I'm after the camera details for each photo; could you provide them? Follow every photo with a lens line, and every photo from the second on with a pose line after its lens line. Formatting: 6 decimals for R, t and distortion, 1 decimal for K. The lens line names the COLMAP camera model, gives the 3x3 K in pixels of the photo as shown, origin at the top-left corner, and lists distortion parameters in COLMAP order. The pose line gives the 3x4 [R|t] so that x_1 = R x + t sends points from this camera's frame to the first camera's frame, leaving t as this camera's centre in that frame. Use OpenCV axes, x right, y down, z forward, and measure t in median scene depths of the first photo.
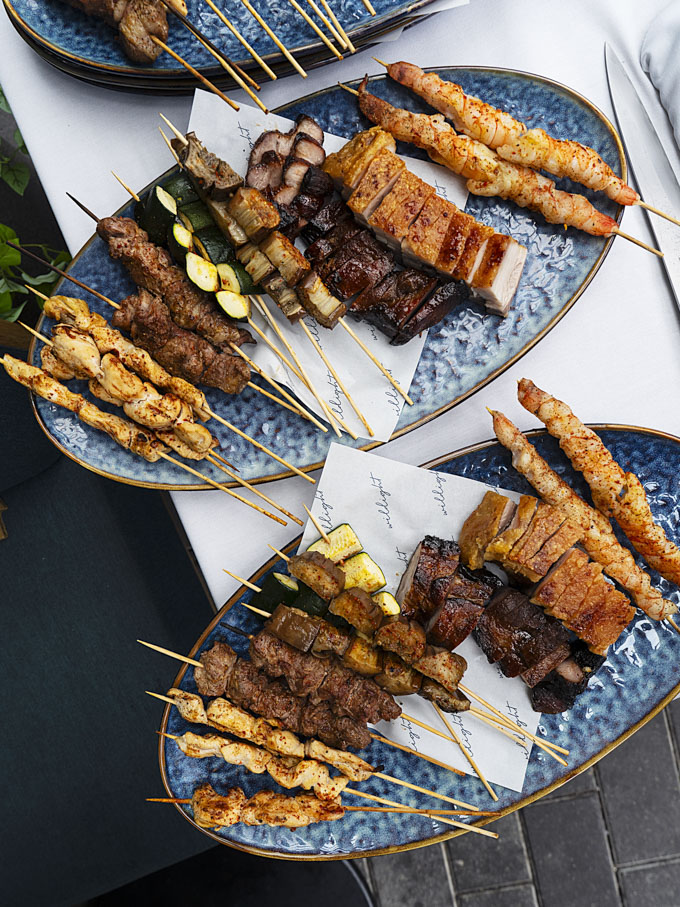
lens RADIAL K [[641.4, 0, 340.8], [0, 641.4, 453.8], [0, 0, 1]] dist [-0.002281, 0.006253]
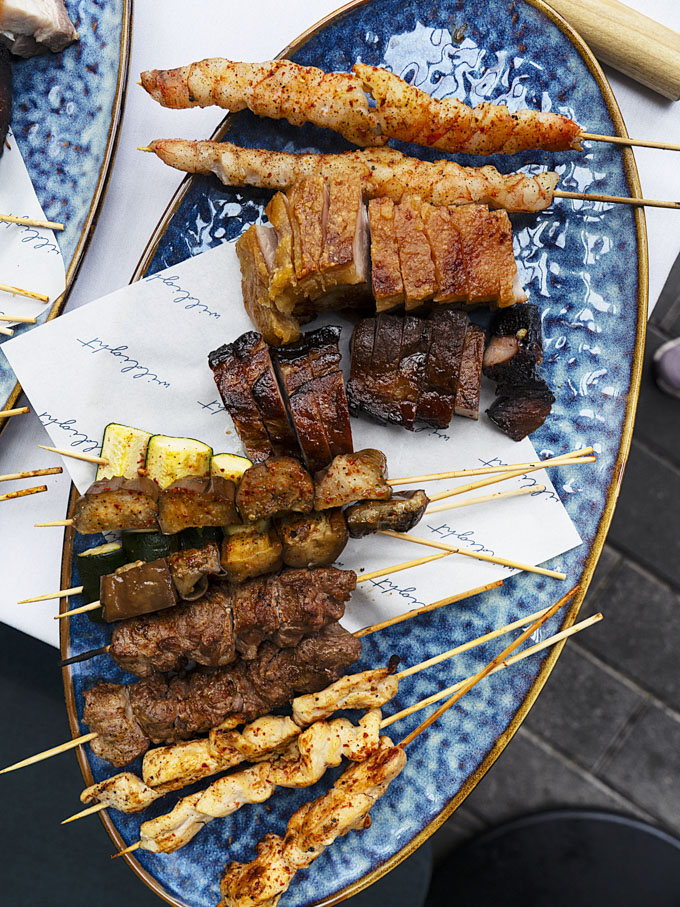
lens RADIAL K [[732.2, 0, 339.1], [0, 732.2, 454.5], [0, 0, 1]] dist [-0.001464, 0.008242]
pose [[0.731850, -0.681267, 0.016468, 0.149654], [0.681444, 0.731420, -0.025644, 0.315549], [0.005426, 0.029989, 0.999535, 0.251432]]
